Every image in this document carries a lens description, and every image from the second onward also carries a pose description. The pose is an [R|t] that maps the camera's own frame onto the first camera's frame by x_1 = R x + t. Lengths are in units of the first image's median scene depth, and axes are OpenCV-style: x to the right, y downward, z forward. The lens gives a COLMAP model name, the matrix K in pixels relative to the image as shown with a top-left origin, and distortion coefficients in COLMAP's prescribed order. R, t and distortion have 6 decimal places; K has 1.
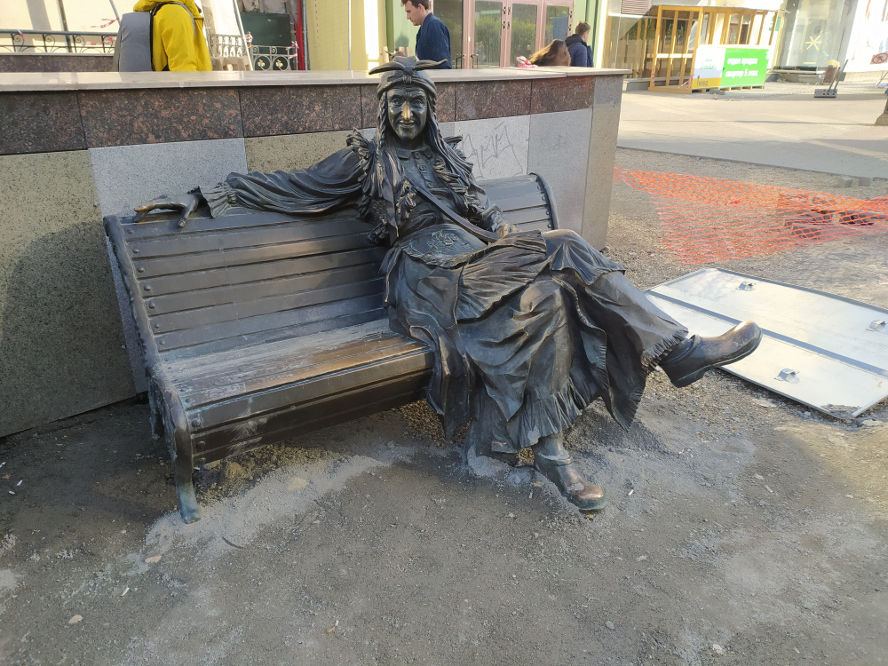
lens RADIAL K [[660.8, 0, 448.9], [0, 660.8, 334.2], [0, 0, 1]] dist [0.059051, -0.069984]
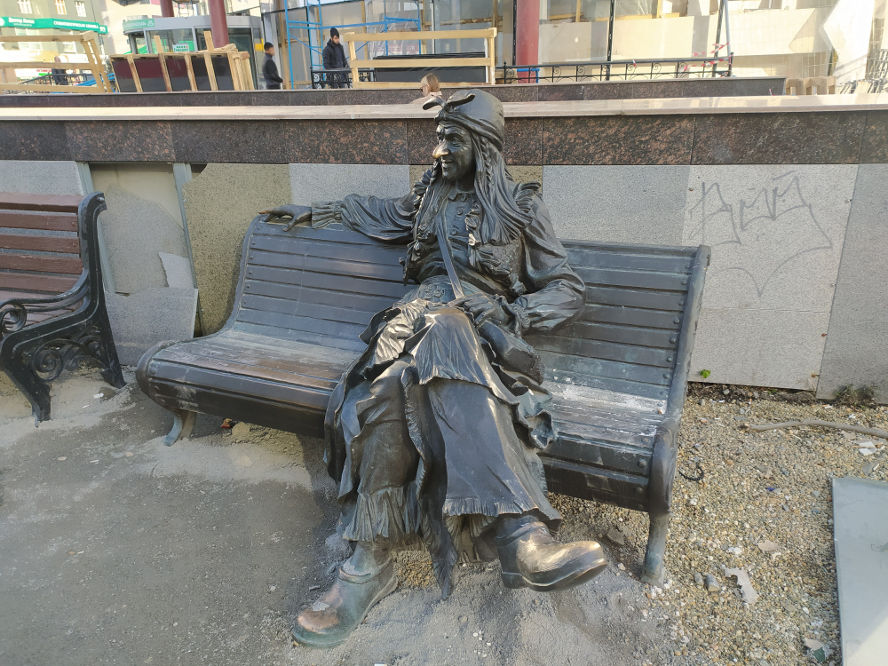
lens RADIAL K [[660.8, 0, 448.9], [0, 660.8, 334.2], [0, 0, 1]] dist [0.059051, -0.069984]
pose [[0.542964, 0.278092, -0.792373, 0.711321], [-0.299169, 0.945723, 0.126911, -0.205060], [0.784658, 0.168145, 0.596690, 0.485923]]
